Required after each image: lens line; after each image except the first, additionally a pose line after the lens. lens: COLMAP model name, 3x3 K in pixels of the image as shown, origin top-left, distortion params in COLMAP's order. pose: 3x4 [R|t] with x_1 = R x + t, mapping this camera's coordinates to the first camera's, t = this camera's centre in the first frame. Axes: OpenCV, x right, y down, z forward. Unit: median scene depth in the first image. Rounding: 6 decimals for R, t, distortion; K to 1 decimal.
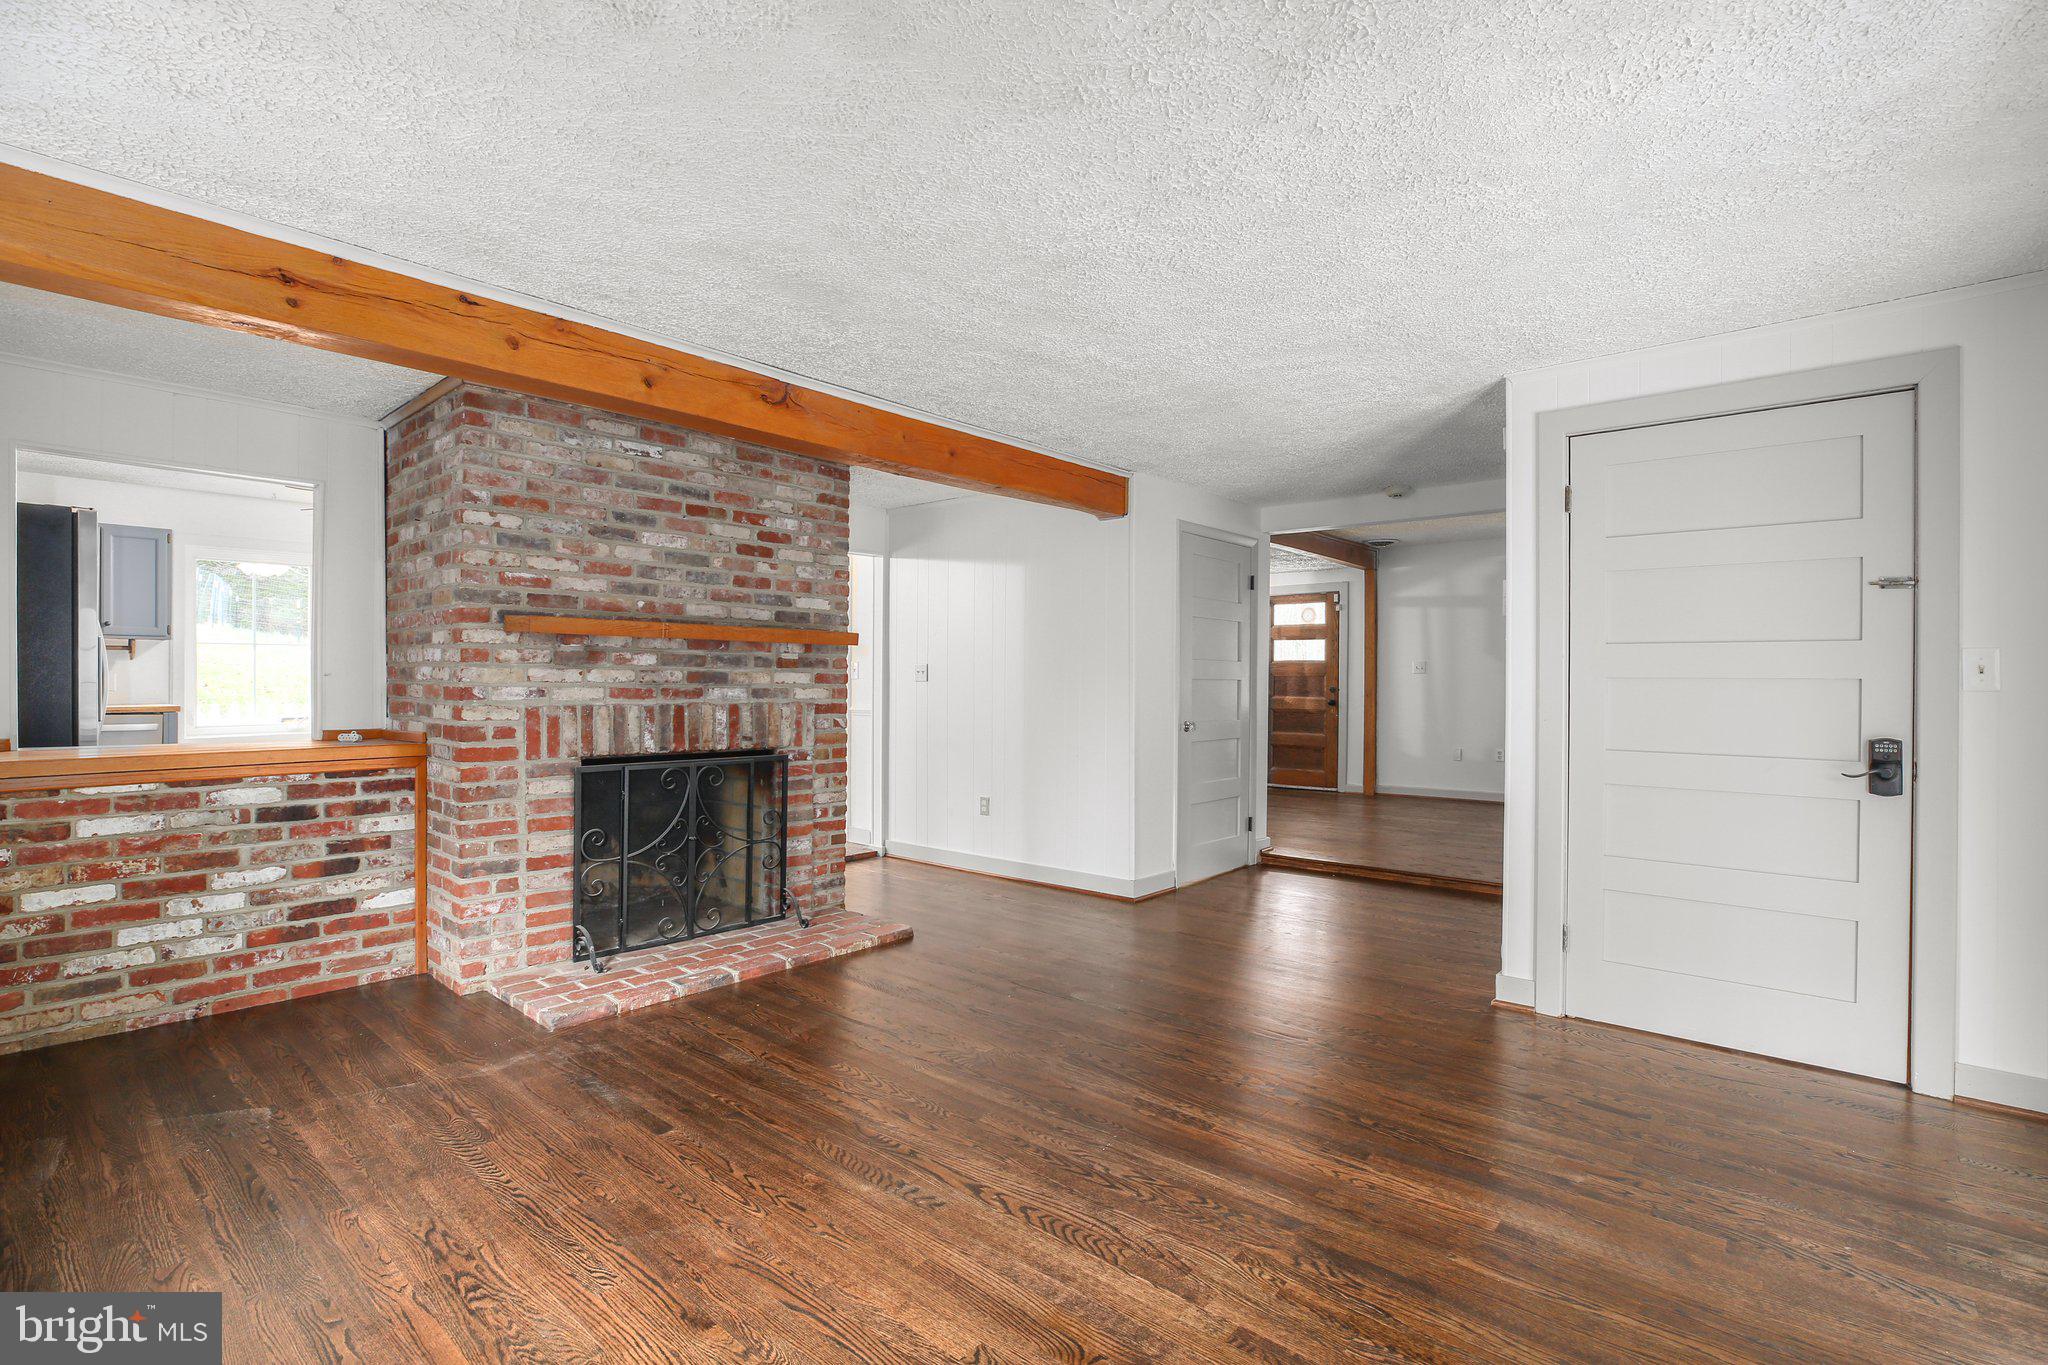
lens RADIAL K [[947.6, 0, 1033.8], [0, 947.6, 675.5], [0, 0, 1]] dist [-0.017966, 0.000115]
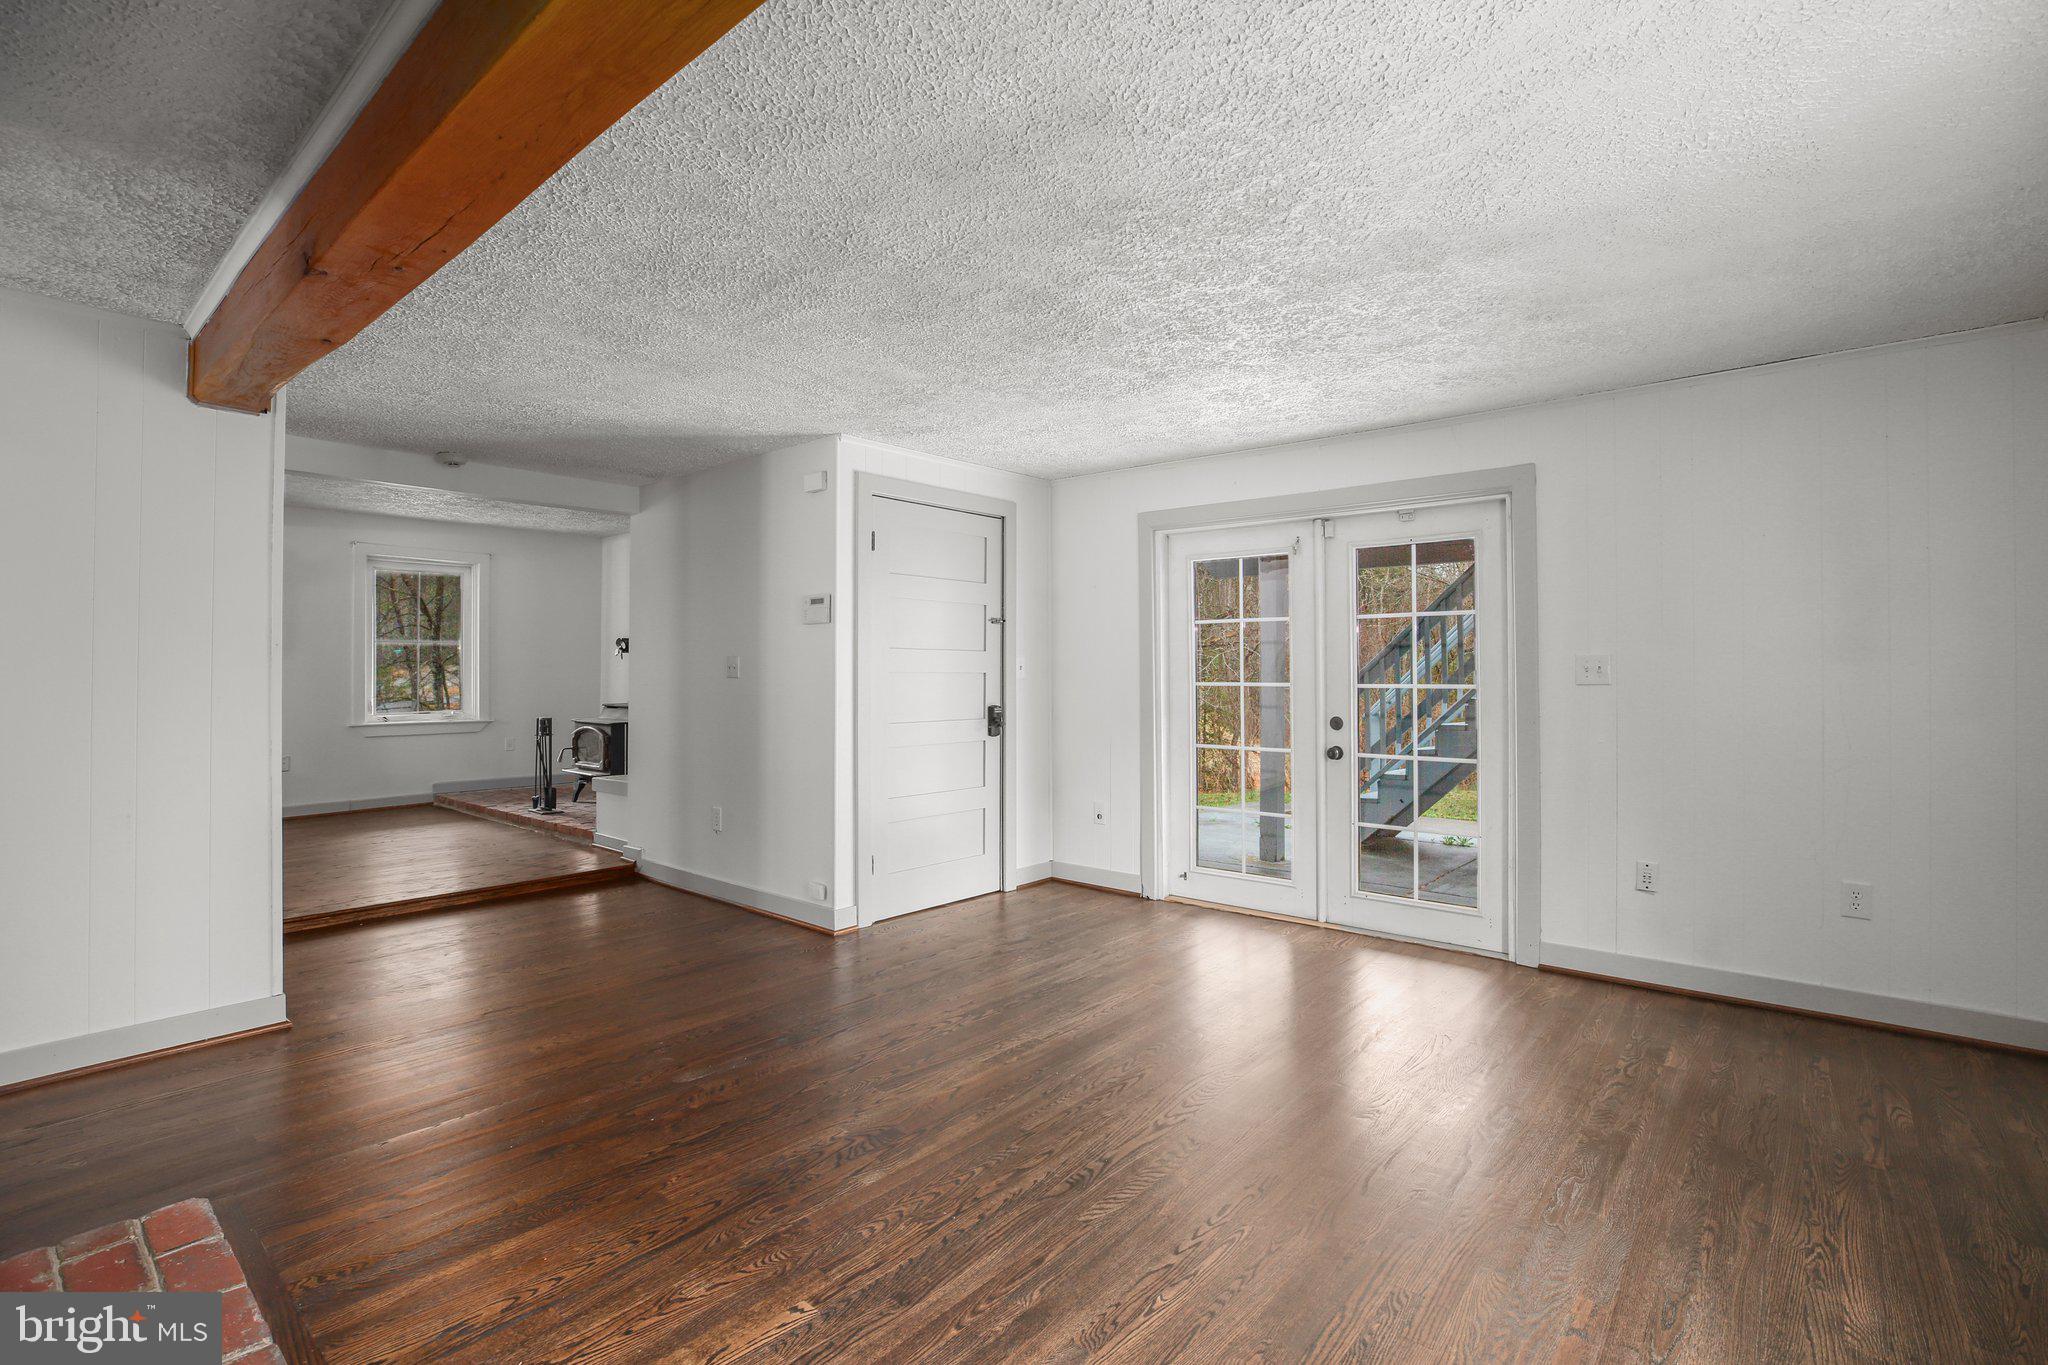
lens RADIAL K [[947.6, 0, 1033.8], [0, 947.6, 675.5], [0, 0, 1]] dist [-0.017966, 0.000115]
pose [[-0.005189, -0.006589, 0.999965, -0.970827], [0.001118, 0.999978, 0.006595, -0.003046], [-0.999986, 0.001153, -0.005181, 0.946166]]
